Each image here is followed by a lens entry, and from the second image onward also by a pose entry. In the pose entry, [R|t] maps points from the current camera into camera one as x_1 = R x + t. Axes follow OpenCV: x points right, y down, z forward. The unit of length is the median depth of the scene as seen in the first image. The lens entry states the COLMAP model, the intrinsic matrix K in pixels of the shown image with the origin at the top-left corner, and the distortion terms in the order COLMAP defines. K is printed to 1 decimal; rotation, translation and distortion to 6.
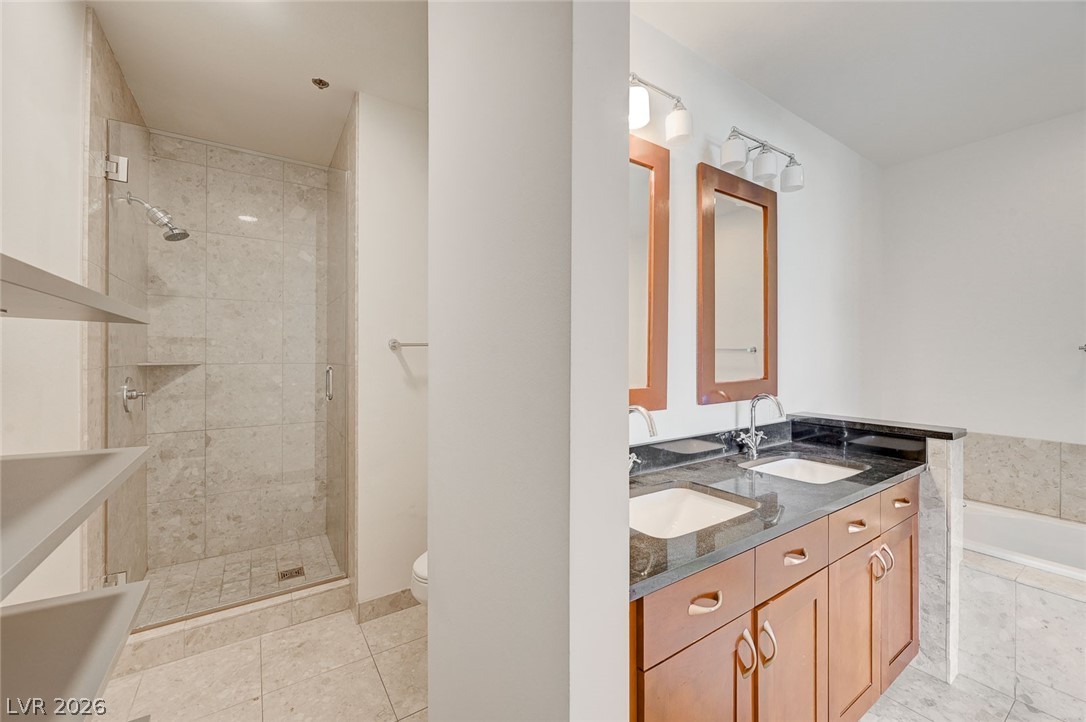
lens RADIAL K [[429.9, 0, 544.3], [0, 429.9, 353.3], [0, 0, 1]] dist [-0.002344, 0.000984]
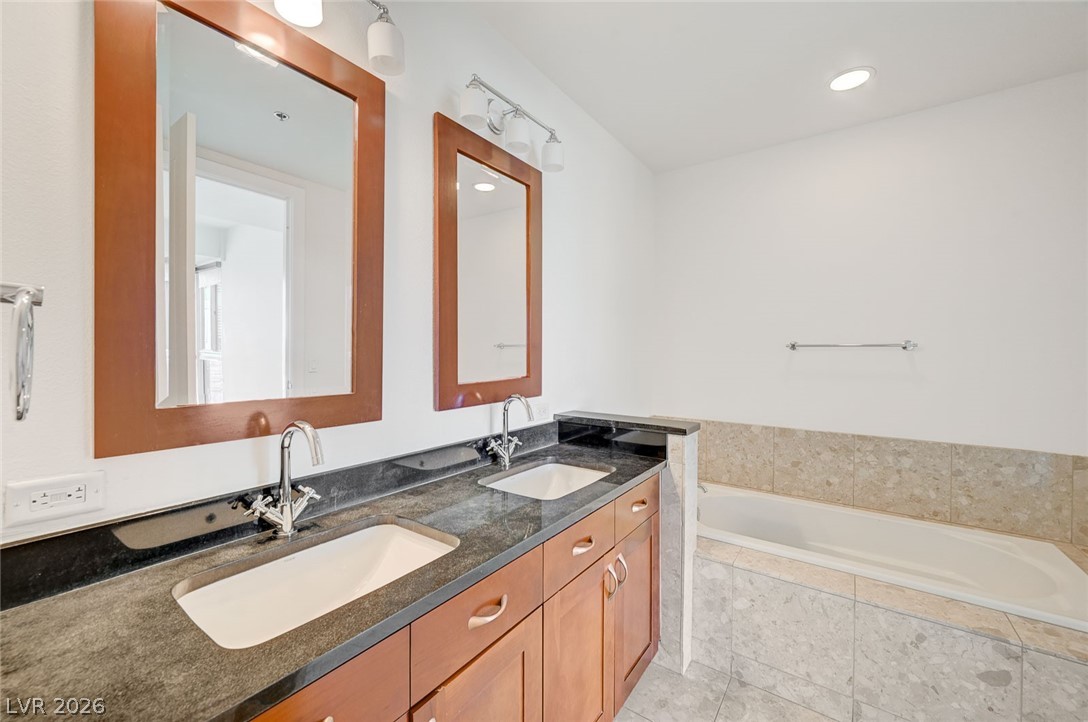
lens RADIAL K [[432.4, 0, 544.8], [0, 432.4, 356.2], [0, 0, 1]] dist [-0.000712, 0.000165]
pose [[0.935968, -0.000845, 0.352083, 0.472721], [-0.004202, 0.999899, 0.013570, 0.006337], [-0.352059, -0.014181, 0.935870, 0.285336]]
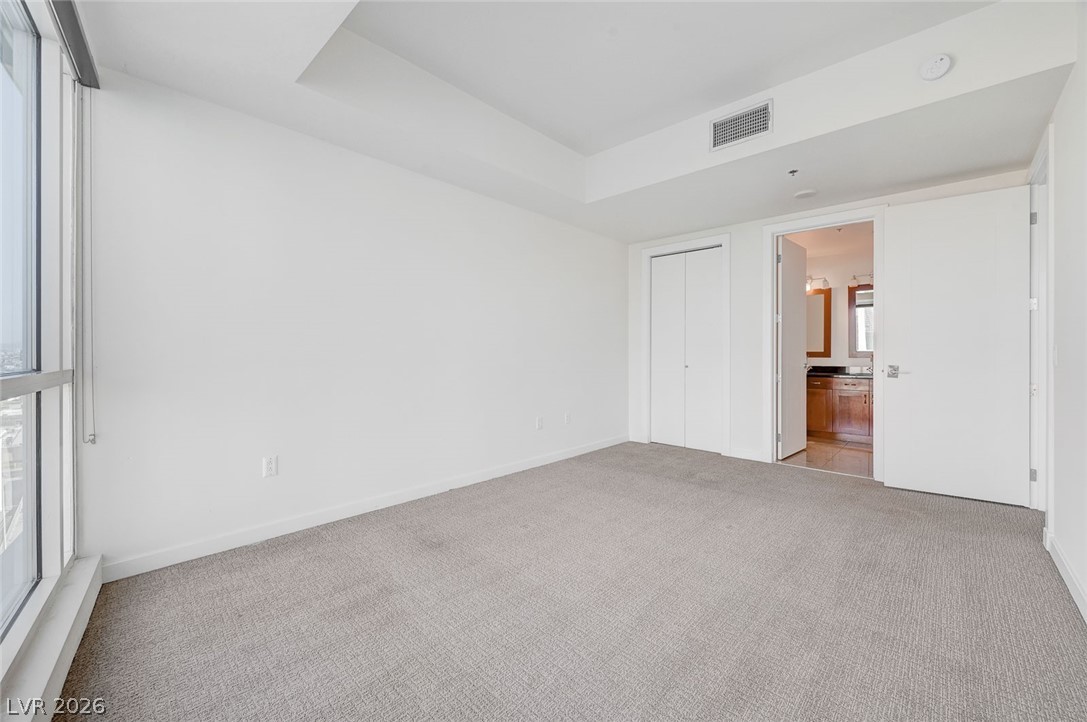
lens RADIAL K [[426.5, 0, 543.5], [0, 426.5, 361.0], [0, 0, 1]] dist [-0.000070, 0.000198]
pose [[0.224512, 0.018229, -0.974301, 5.544916], [0.005189, 0.999788, 0.019902, 0.119565], [0.974457, -0.009523, 0.224370, -3.755368]]
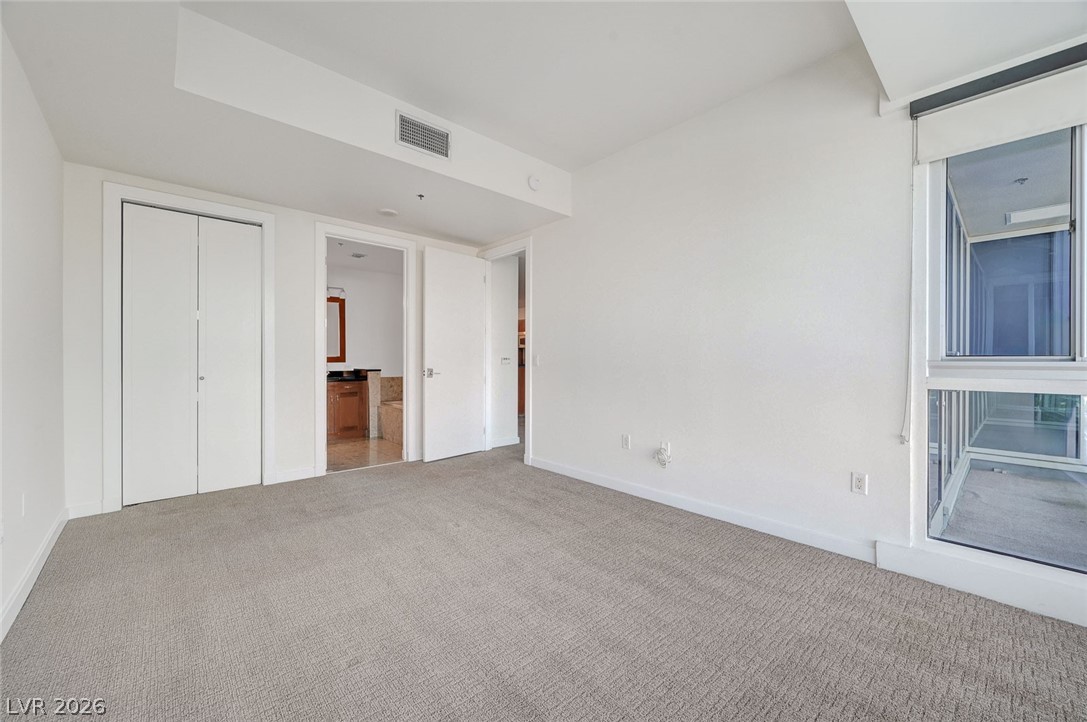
lens RADIAL K [[426.5, 0, 543.5], [0, 426.5, 361.0], [0, 0, 1]] dist [-0.000070, 0.000198]
pose [[0.990614, -0.001488, 0.136681, 3.294727], [-0.000200, 0.999924, 0.012331, 0.107871], [-0.136689, -0.012243, 0.990538, -4.907032]]
